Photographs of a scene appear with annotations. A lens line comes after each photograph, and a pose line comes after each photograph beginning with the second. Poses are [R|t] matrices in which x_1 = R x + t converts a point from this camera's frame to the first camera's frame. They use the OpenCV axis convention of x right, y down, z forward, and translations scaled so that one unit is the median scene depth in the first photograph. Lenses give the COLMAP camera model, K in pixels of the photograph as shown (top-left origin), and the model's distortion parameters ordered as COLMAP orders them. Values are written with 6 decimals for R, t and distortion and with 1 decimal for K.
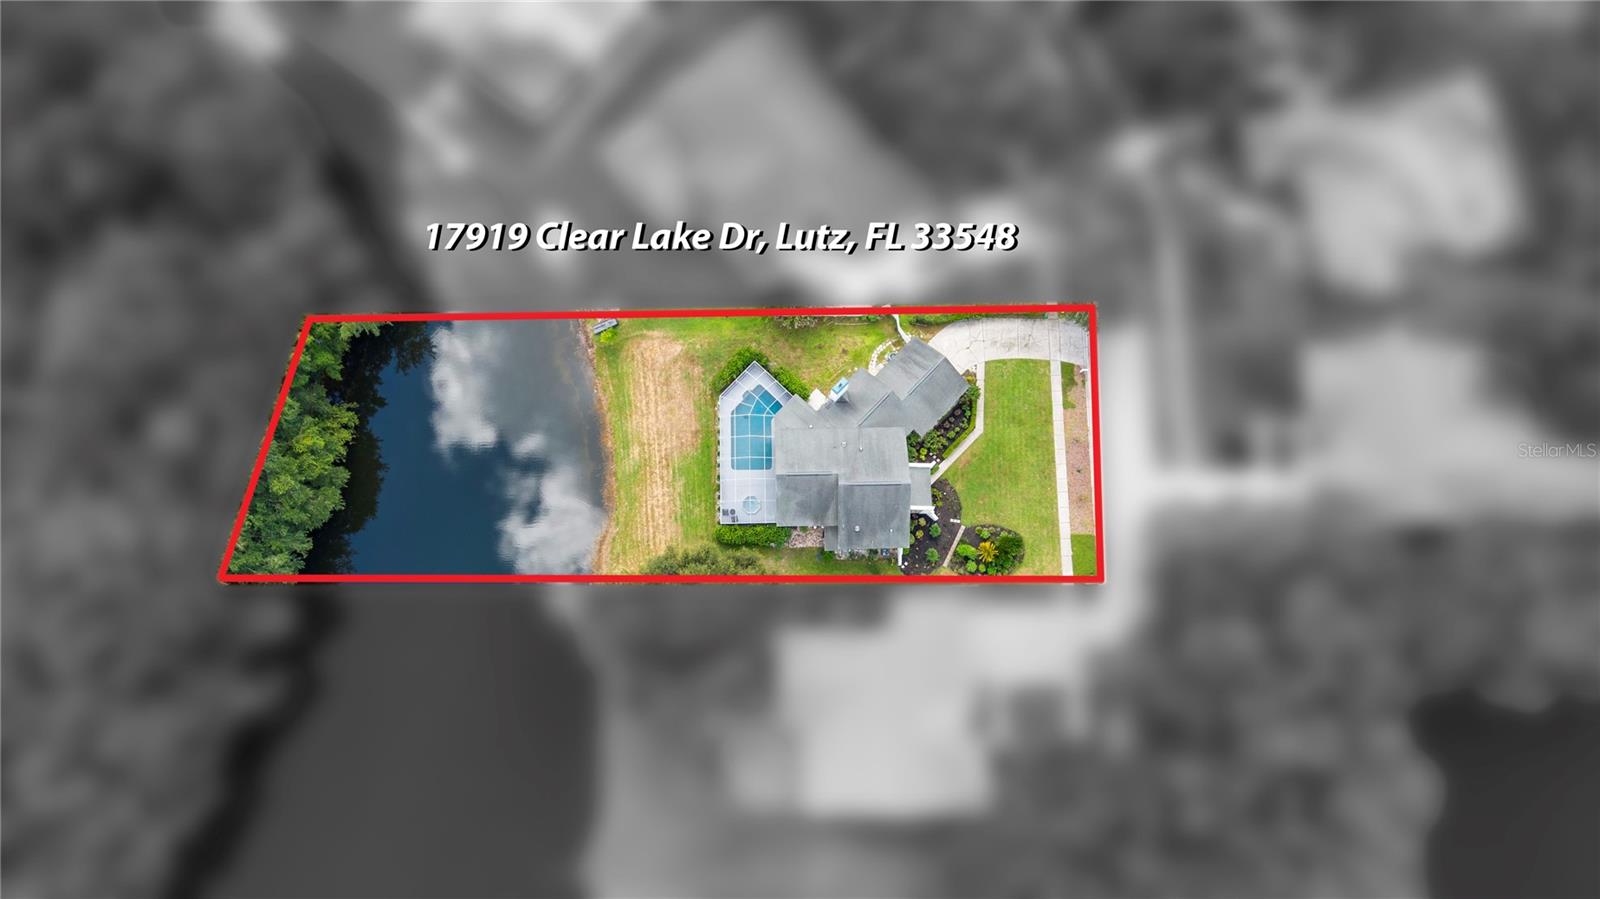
lens RADIAL K [[1065.0, 0, 798.2], [0, 1065.0, 441.1], [0, 0, 1]] dist [0.044148, -0.086343]
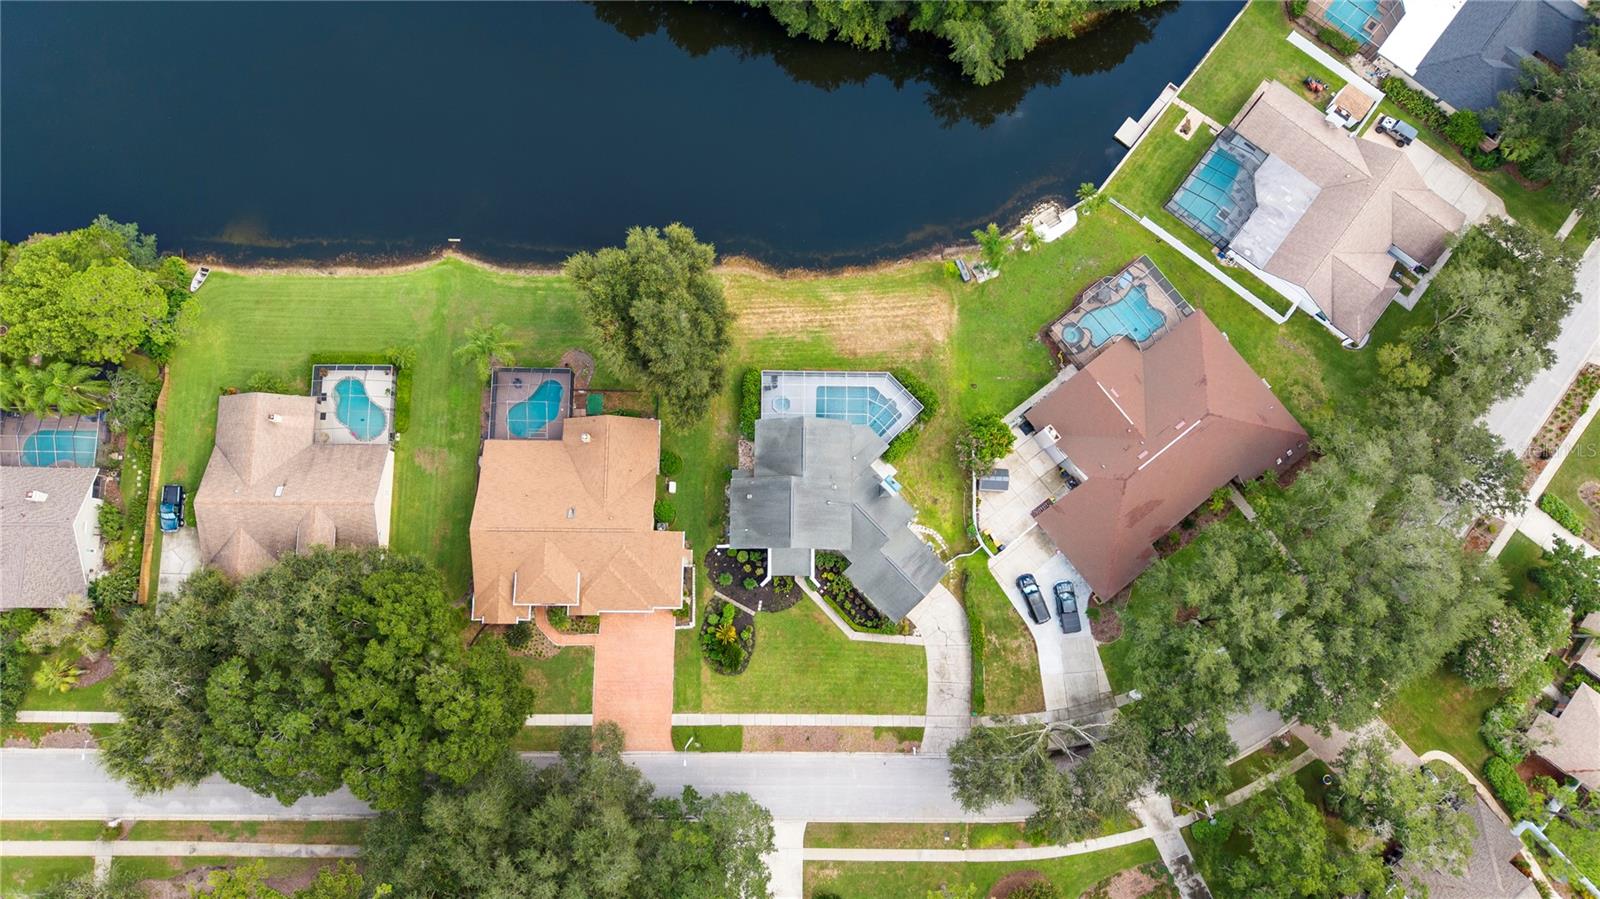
lens RADIAL K [[1065.0, 0, 798.2], [0, 1065.0, 441.1], [0, 0, 1]] dist [0.044148, -0.086343]
pose [[-0.024879, 0.985892, -0.165525, 0.158650], [-0.990961, -0.002487, 0.134129, -0.092396], [0.131825, 0.167366, 0.977042, 0.010981]]
